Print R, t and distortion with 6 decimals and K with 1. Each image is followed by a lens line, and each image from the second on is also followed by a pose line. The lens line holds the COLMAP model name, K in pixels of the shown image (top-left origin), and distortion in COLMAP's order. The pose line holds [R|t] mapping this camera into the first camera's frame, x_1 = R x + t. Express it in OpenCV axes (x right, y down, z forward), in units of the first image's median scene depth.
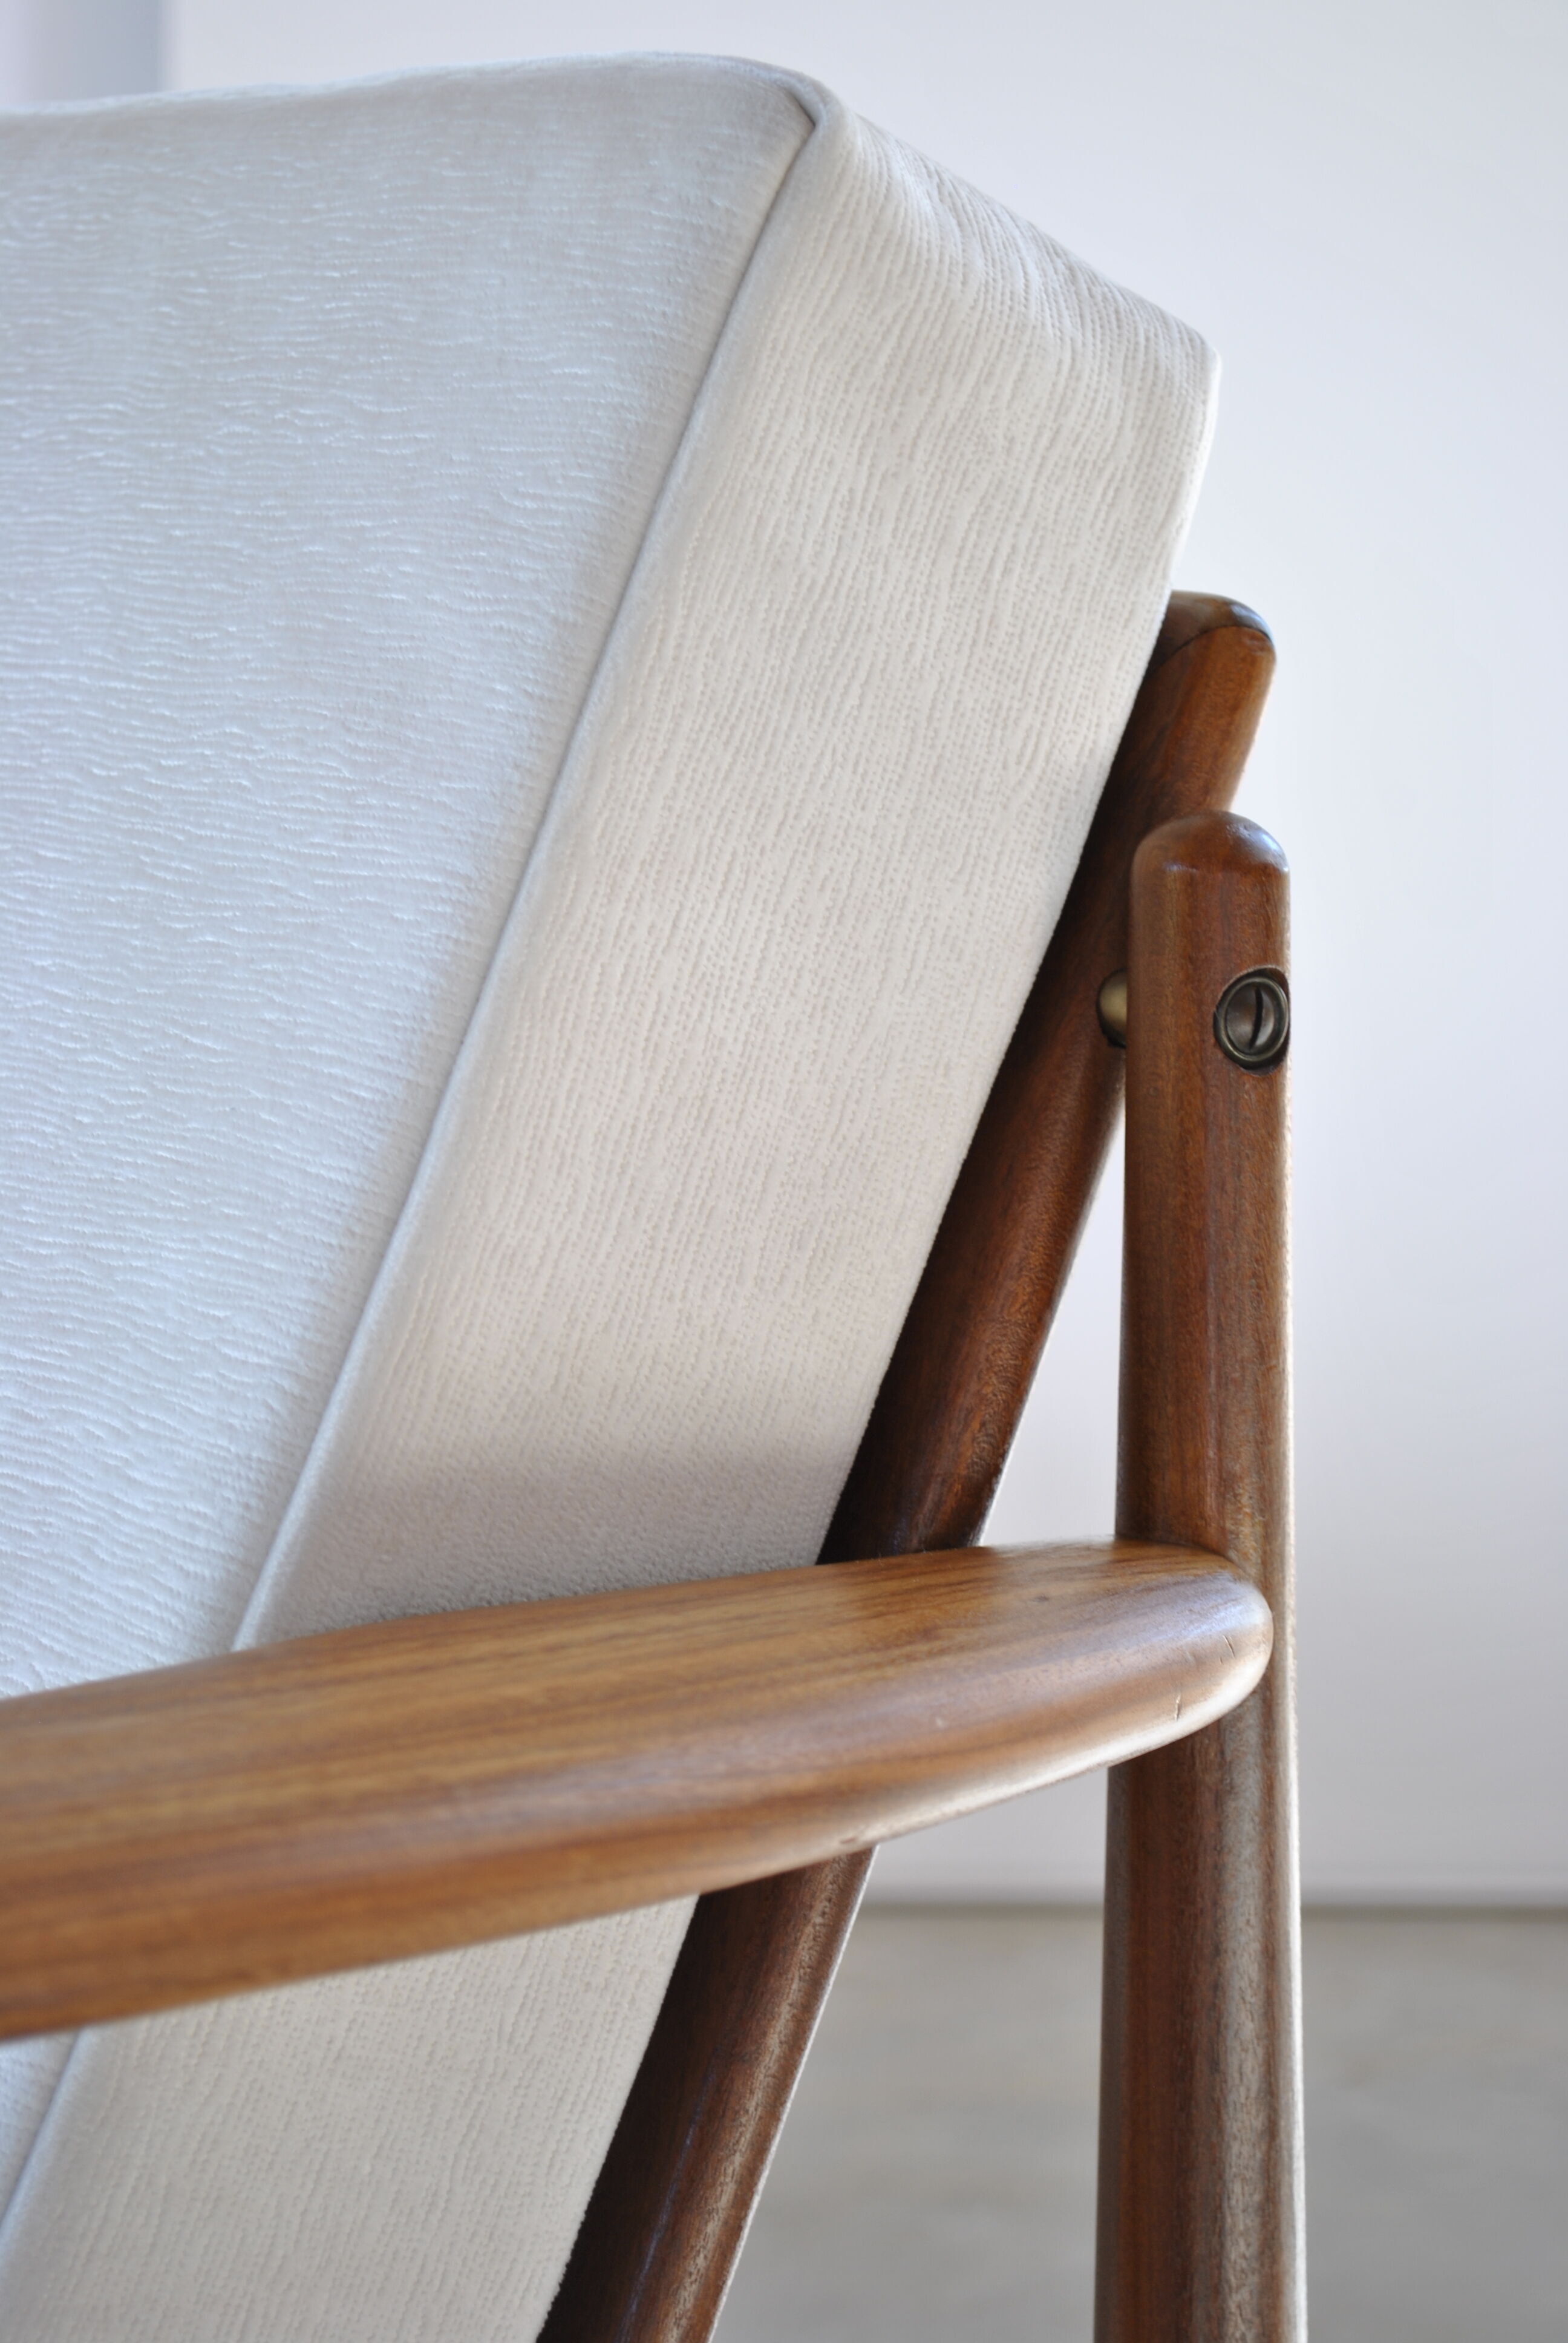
lens RADIAL K [[5332.0, 0, 779.4], [0, 5332.0, 1175.5], [0, 0, 1]] dist [0.032417, -0.064159]
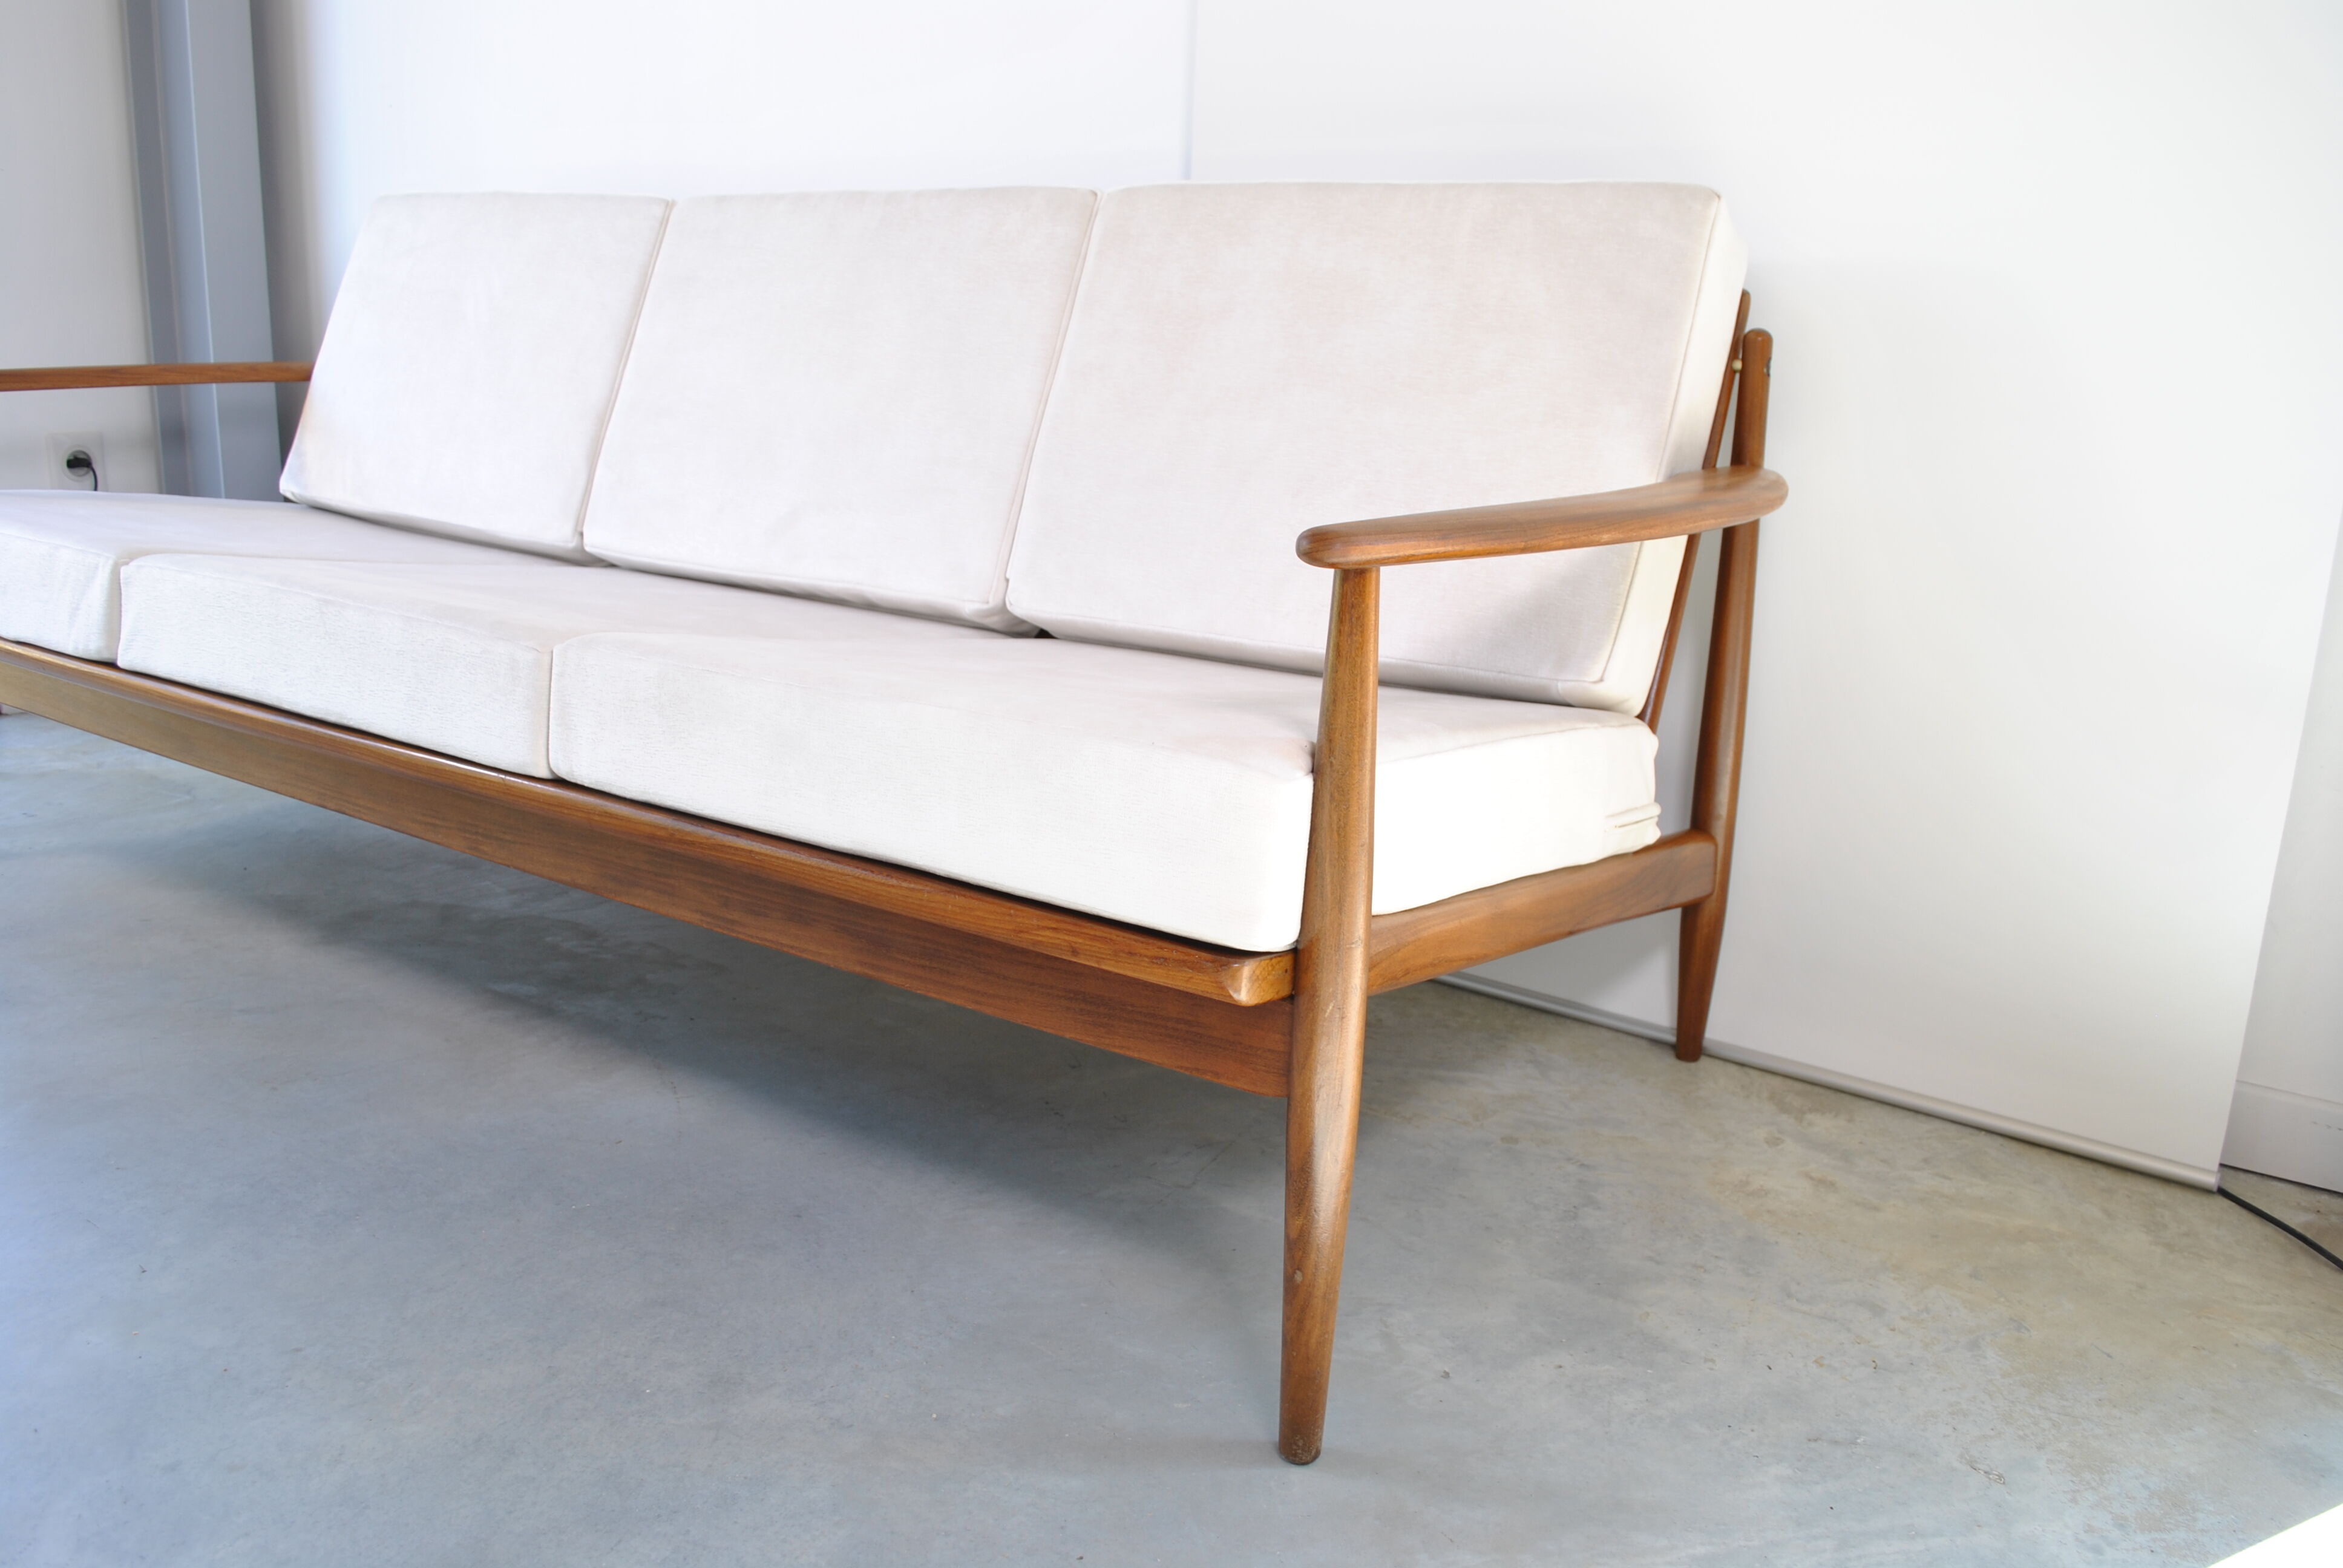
lens RADIAL K [[1875.1, 0, 1186.5], [0, 1875.1, 779.6], [0, 0, 1]] dist [-0.080435, 0.003000]
pose [[0.943847, -0.078498, 0.320921, -1.149469], [0.034885, 0.989613, 0.139462, 0.106804], [-0.328535, -0.120435, 0.936782, -0.637710]]
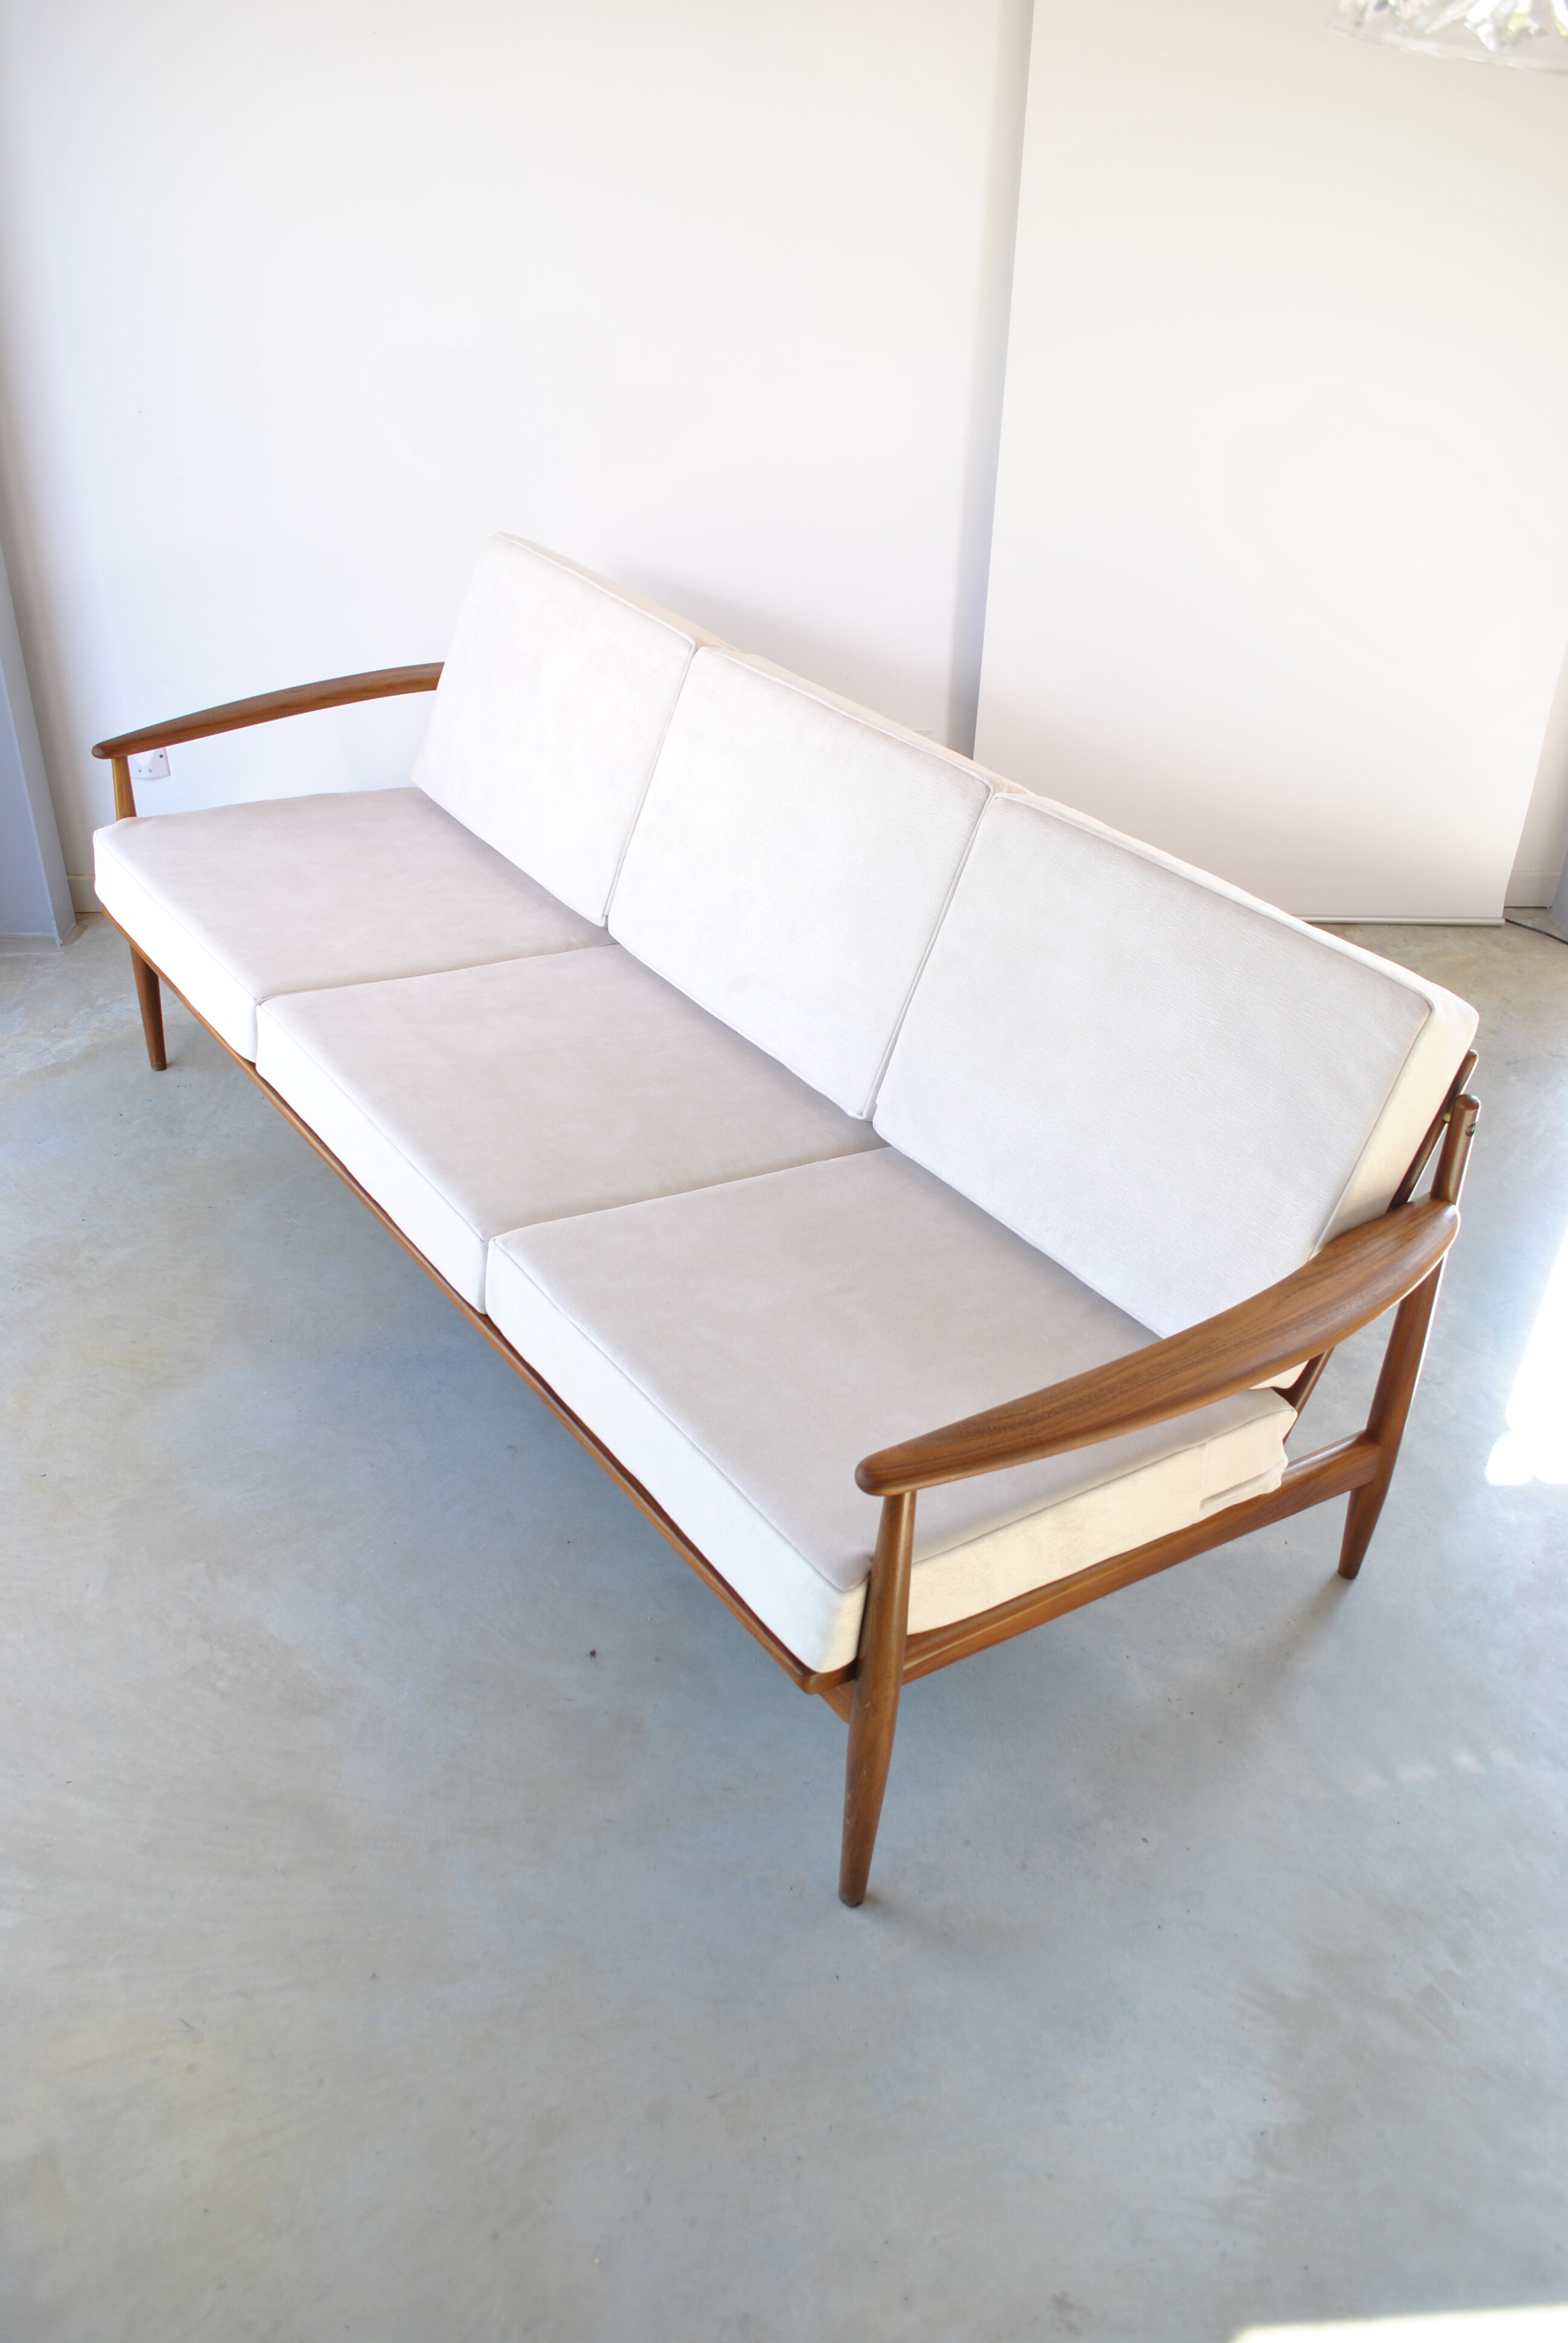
lens RADIAL K [[1886.4, 0, 776.0], [0, 1886.4, 1179.4], [0, 0, 1]] dist [-0.084466, 0.001380]
pose [[0.999660, 0.015104, -0.021253, -0.707784], [-0.003929, 0.893076, 0.449889, -0.998190], [0.025776, -0.449653, 0.892831, -1.042622]]
